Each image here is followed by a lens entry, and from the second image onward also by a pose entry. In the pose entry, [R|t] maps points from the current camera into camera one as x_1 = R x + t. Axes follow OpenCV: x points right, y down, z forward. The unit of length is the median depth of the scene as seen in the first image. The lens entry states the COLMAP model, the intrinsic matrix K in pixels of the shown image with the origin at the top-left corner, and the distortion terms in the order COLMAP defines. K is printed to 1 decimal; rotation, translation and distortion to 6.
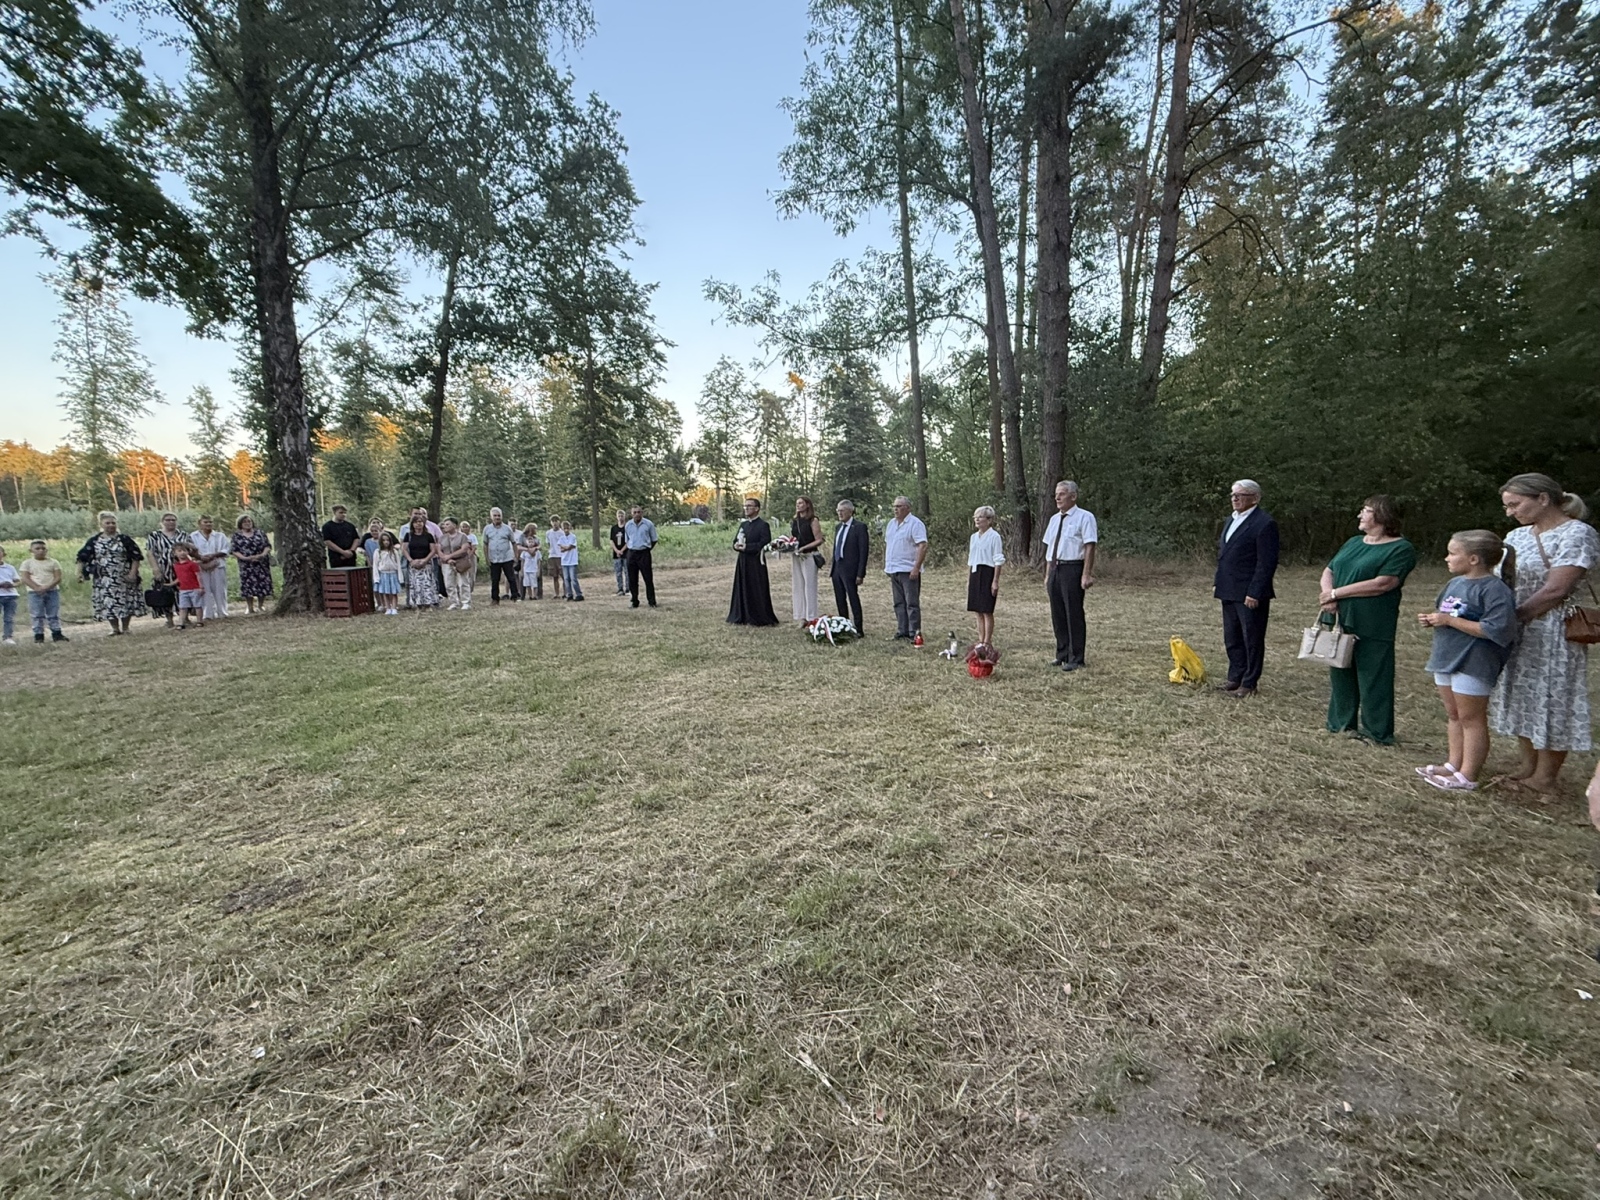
lens RADIAL K [[695.6, 0, 800.5], [0, 695.6, 603.6], [0, 0, 1]] dist [0.000191, -0.000354]
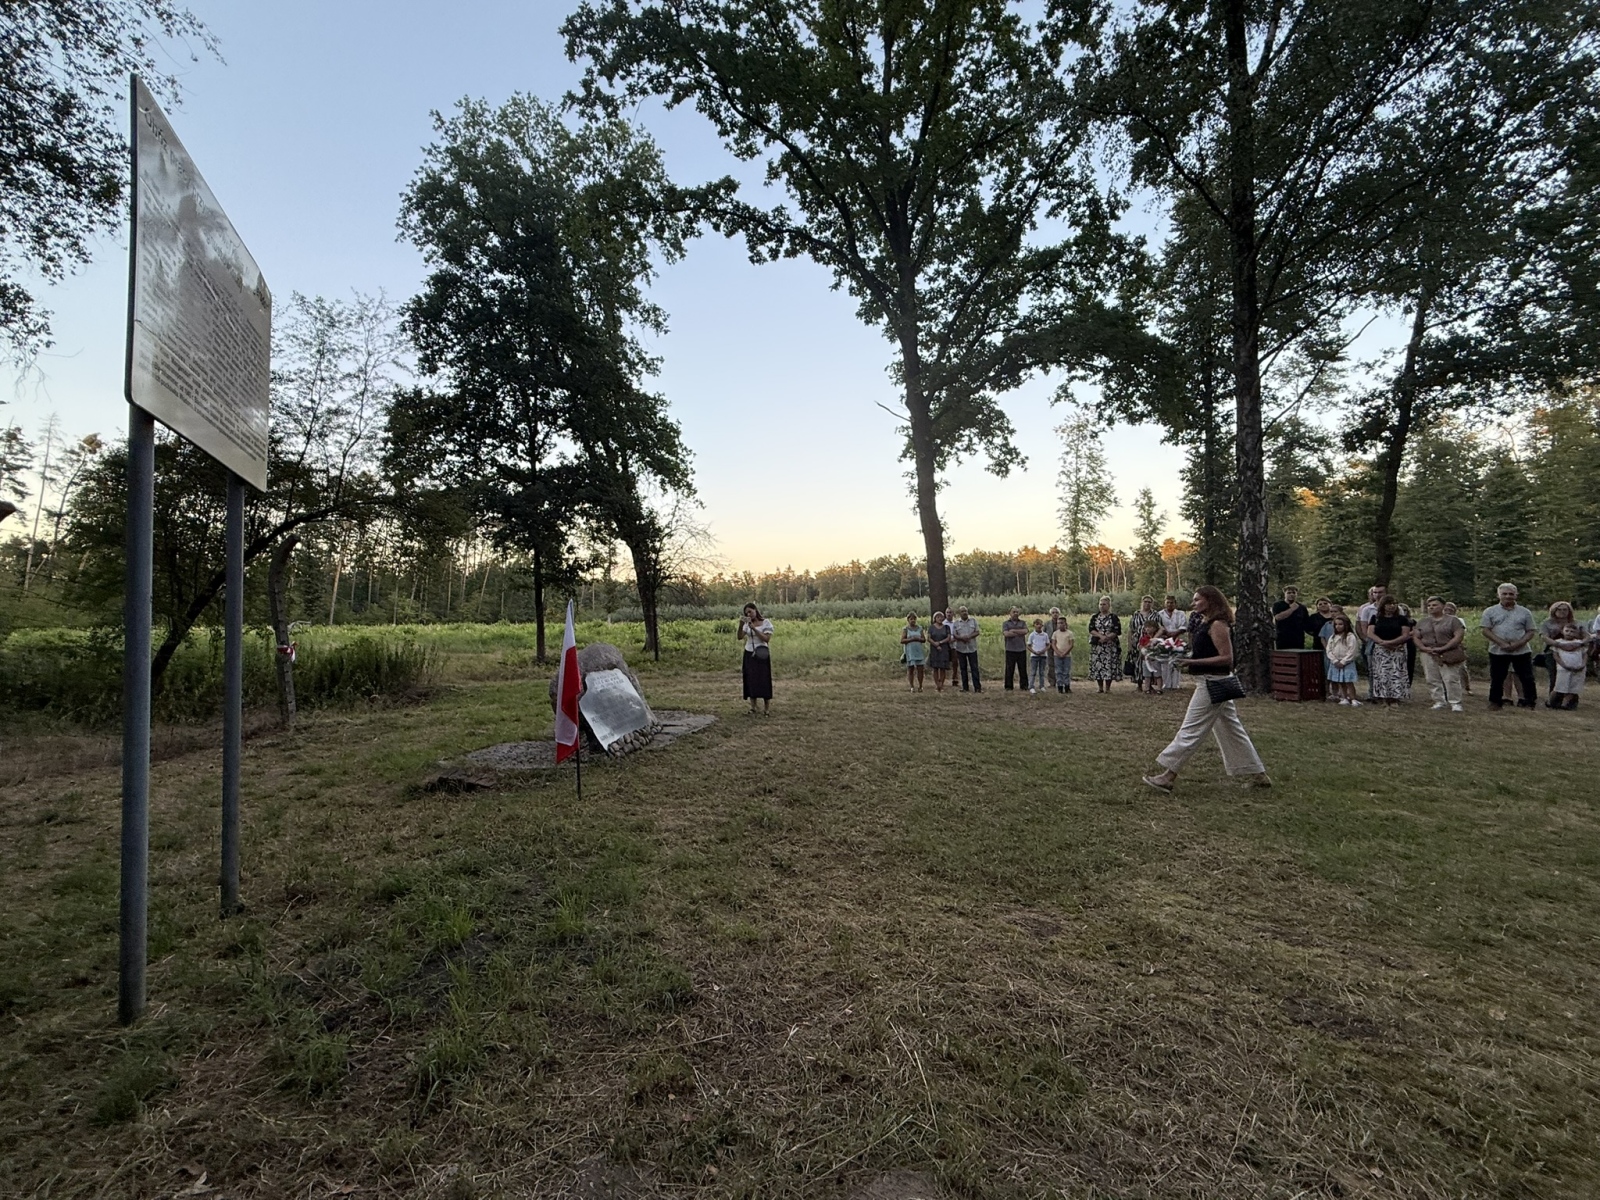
lens RADIAL K [[695.6, 0, 800.0], [0, 695.6, 603.5], [0, 0, 1]] dist [0.000191, -0.000354]
pose [[0.407091, -0.000617, -0.913388, -0.026667], [-0.101649, 0.993757, -0.045976, -0.000762], [0.907714, 0.111561, 0.404487, -0.006471]]
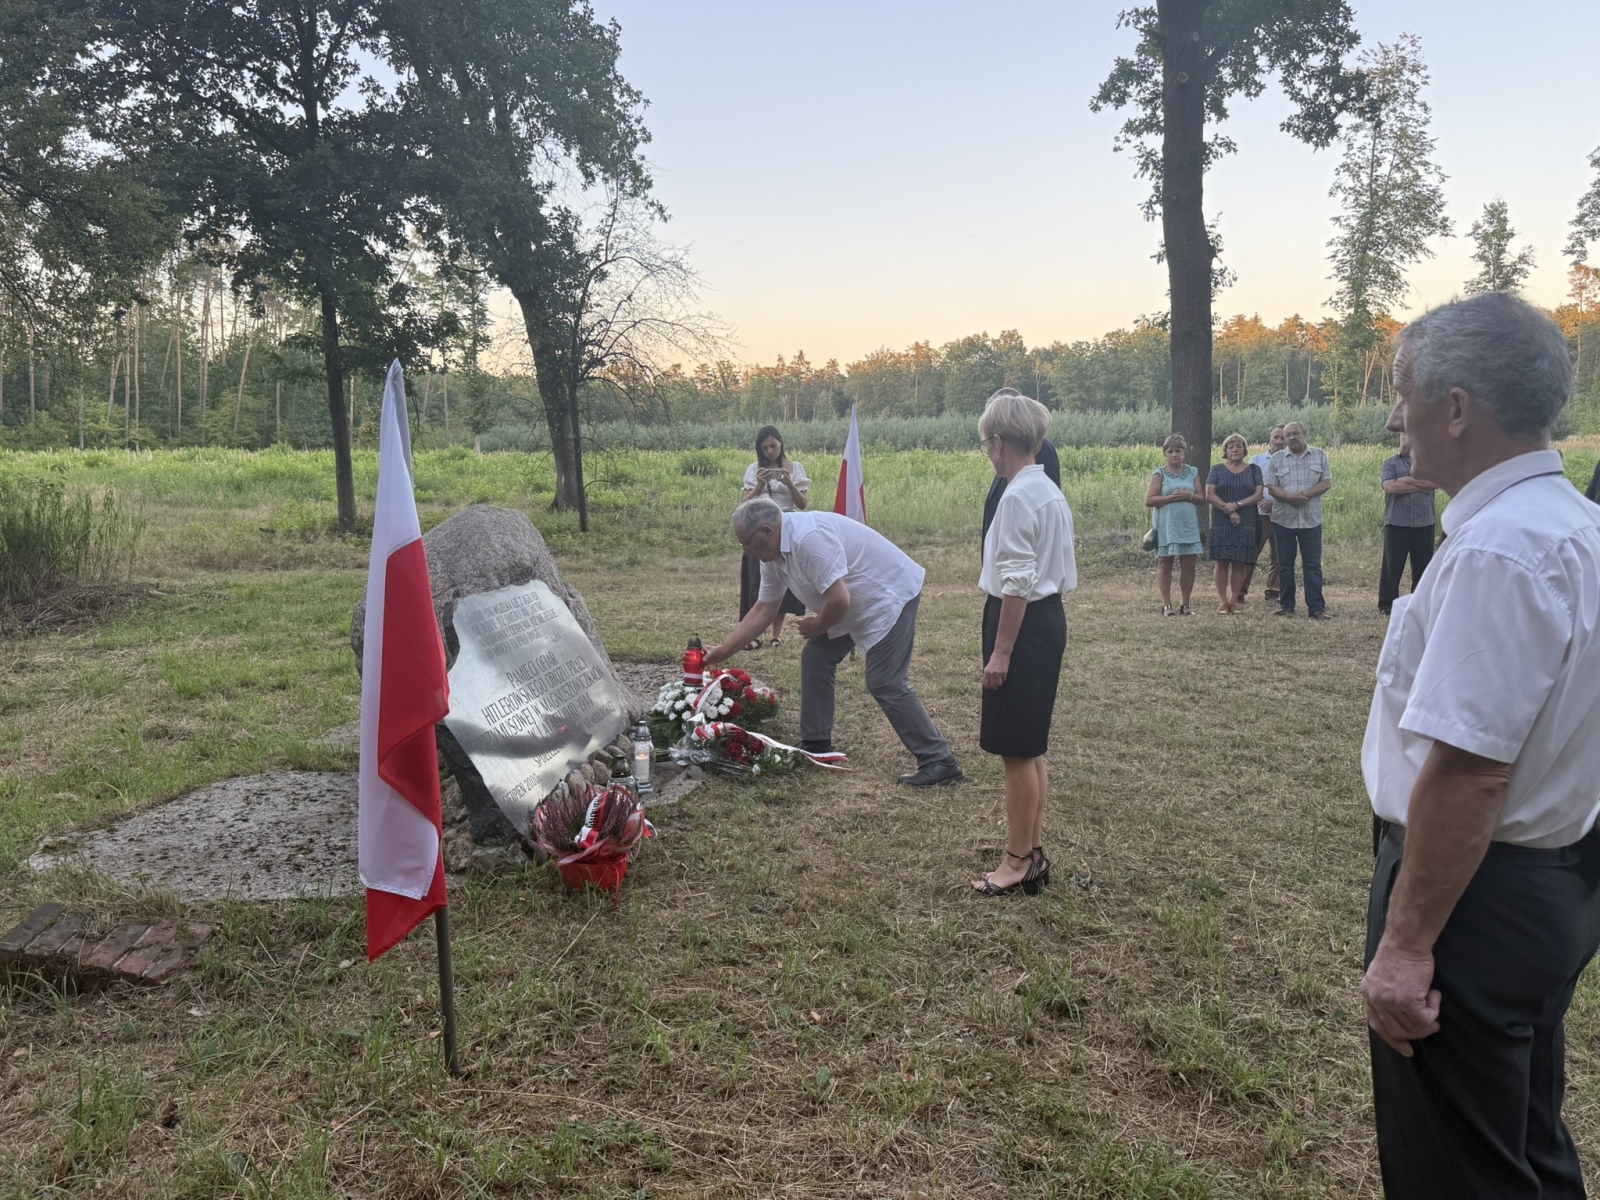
lens RADIAL K [[1219.7, 0, 811.4], [0, 1219.7, 612.6], [0, 0, 1]] dist [0.041441, -0.045275]
pose [[0.404929, 0.145395, -0.902714, -0.172285], [-0.112520, 0.987696, 0.108609, 0.001103], [0.907398, 0.057594, 0.416307, 0.009626]]
